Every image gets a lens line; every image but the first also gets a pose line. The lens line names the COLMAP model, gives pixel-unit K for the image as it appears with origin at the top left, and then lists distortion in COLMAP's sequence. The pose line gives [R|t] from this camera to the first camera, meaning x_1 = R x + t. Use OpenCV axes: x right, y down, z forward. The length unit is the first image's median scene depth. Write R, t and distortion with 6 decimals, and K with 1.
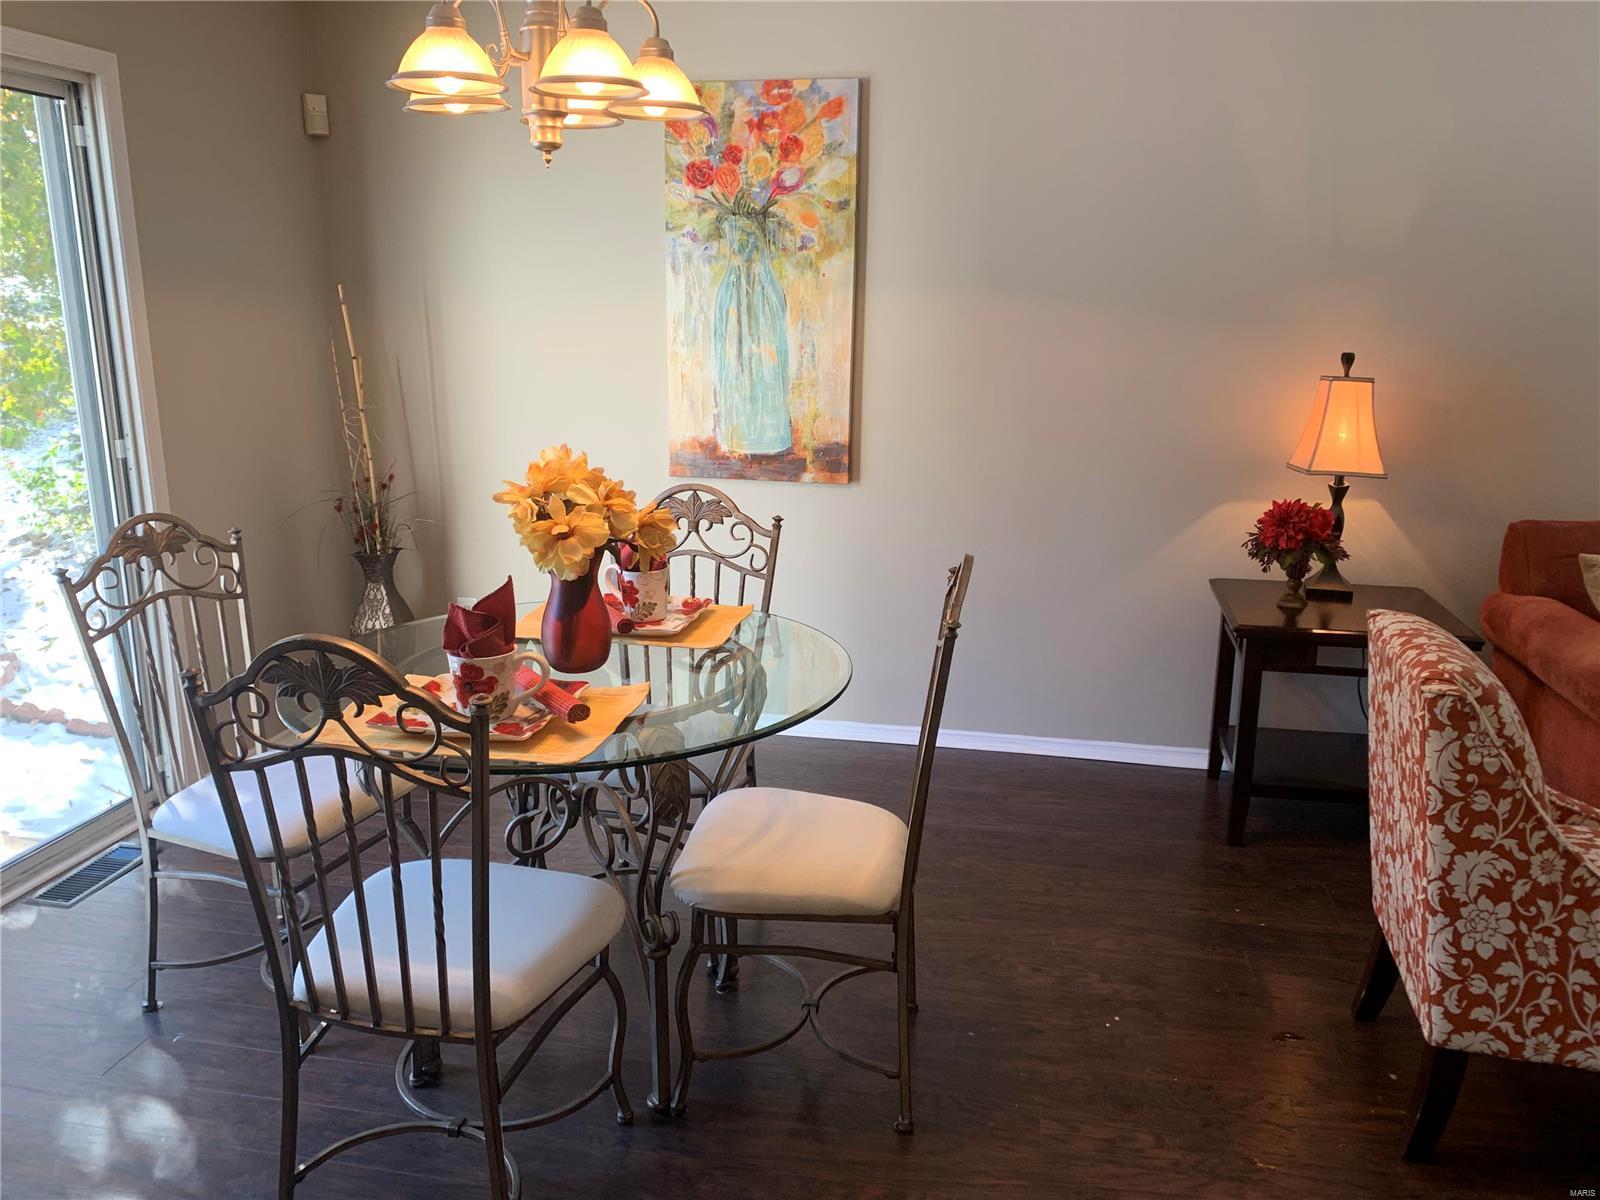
lens RADIAL K [[1213.1, 0, 798.5], [0, 1213.1, 591.2], [0, 0, 1]] dist [0.031612, -0.026396]
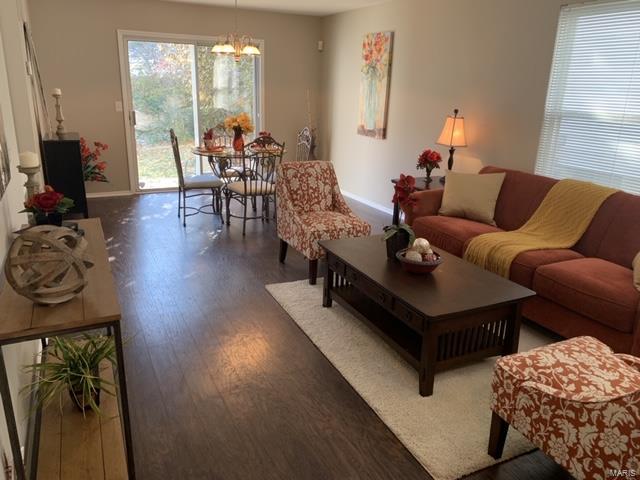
lens RADIAL K [[485.2, 0, 319.4], [0, 485.2, 236.5], [0, 0, 1]] dist [0.031612, -0.026396]
pose [[0.620477, 0.249834, -0.743365, 2.005741], [-0.207373, 0.966427, 0.151710, 0.028431], [0.756310, 0.060021, 0.651454, -0.222603]]
